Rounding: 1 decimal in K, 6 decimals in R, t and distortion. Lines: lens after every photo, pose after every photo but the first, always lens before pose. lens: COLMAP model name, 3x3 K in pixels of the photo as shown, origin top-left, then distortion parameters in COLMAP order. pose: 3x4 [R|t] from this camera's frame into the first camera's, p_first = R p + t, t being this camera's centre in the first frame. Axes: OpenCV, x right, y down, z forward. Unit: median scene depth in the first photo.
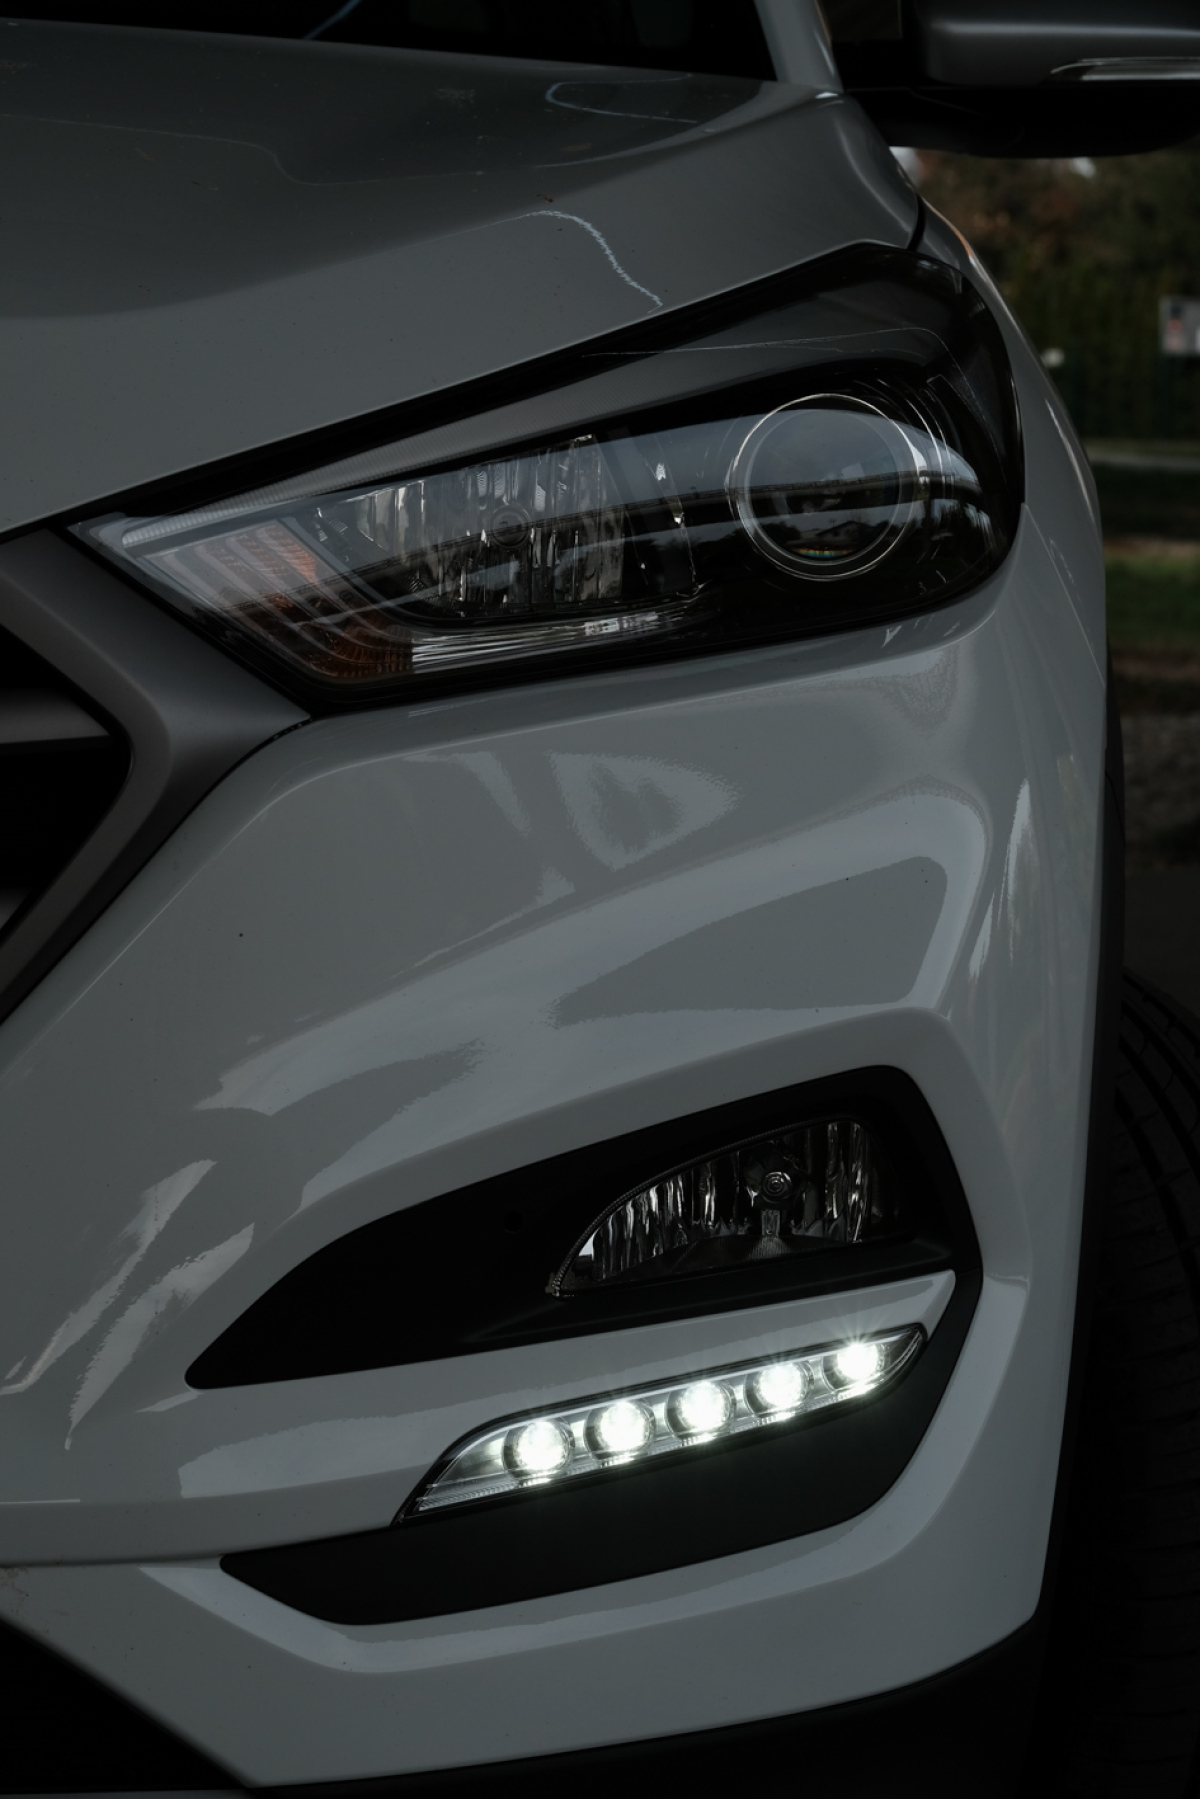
lens RADIAL K [[6339.7, 0, 597.5], [0, 6339.7, 1017.9], [0, 0, 1]] dist [0.095753, 3.046197]
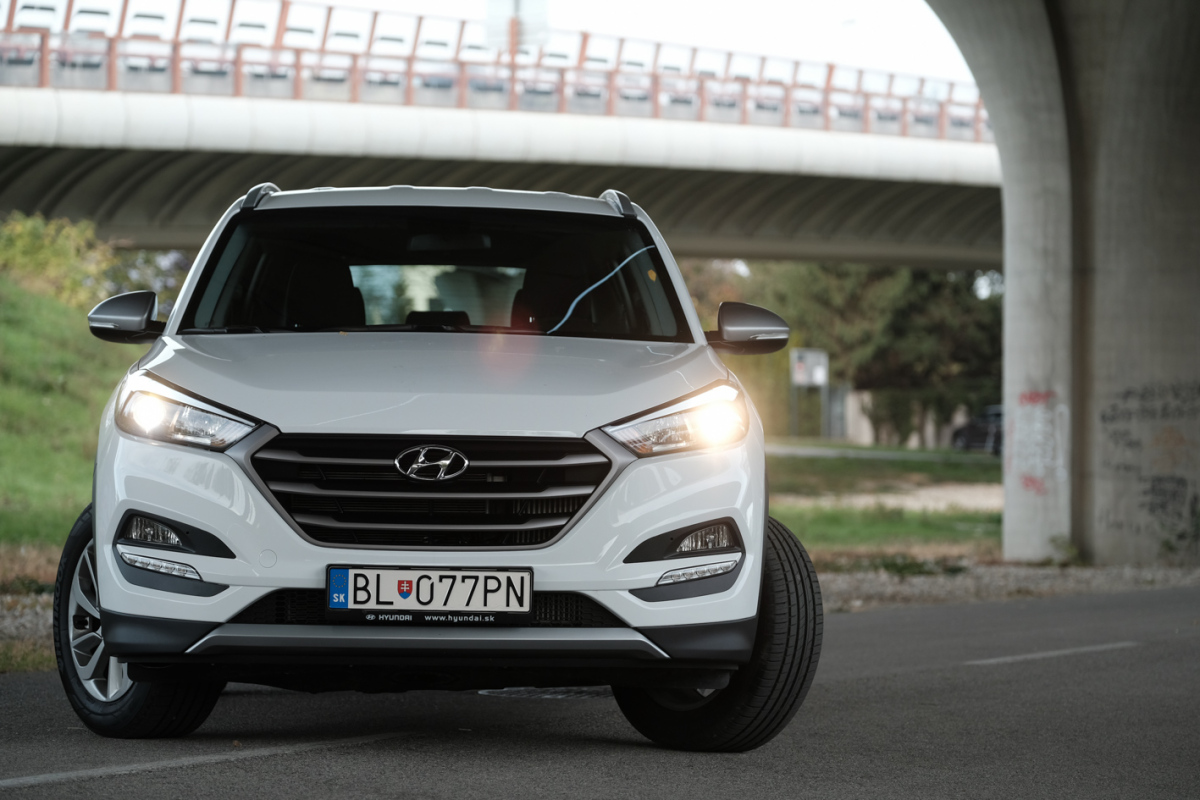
lens RADIAL K [[4228.8, 0, 600.0], [0, 4228.8, 400.0], [0, 0, 1]] dist [0.095753, 3.046197]
pose [[0.999056, -0.010713, 0.042098, -0.252337], [0.014891, 0.994854, -0.100217, 0.305920], [-0.040808, 0.100749, 0.994075, -3.081975]]
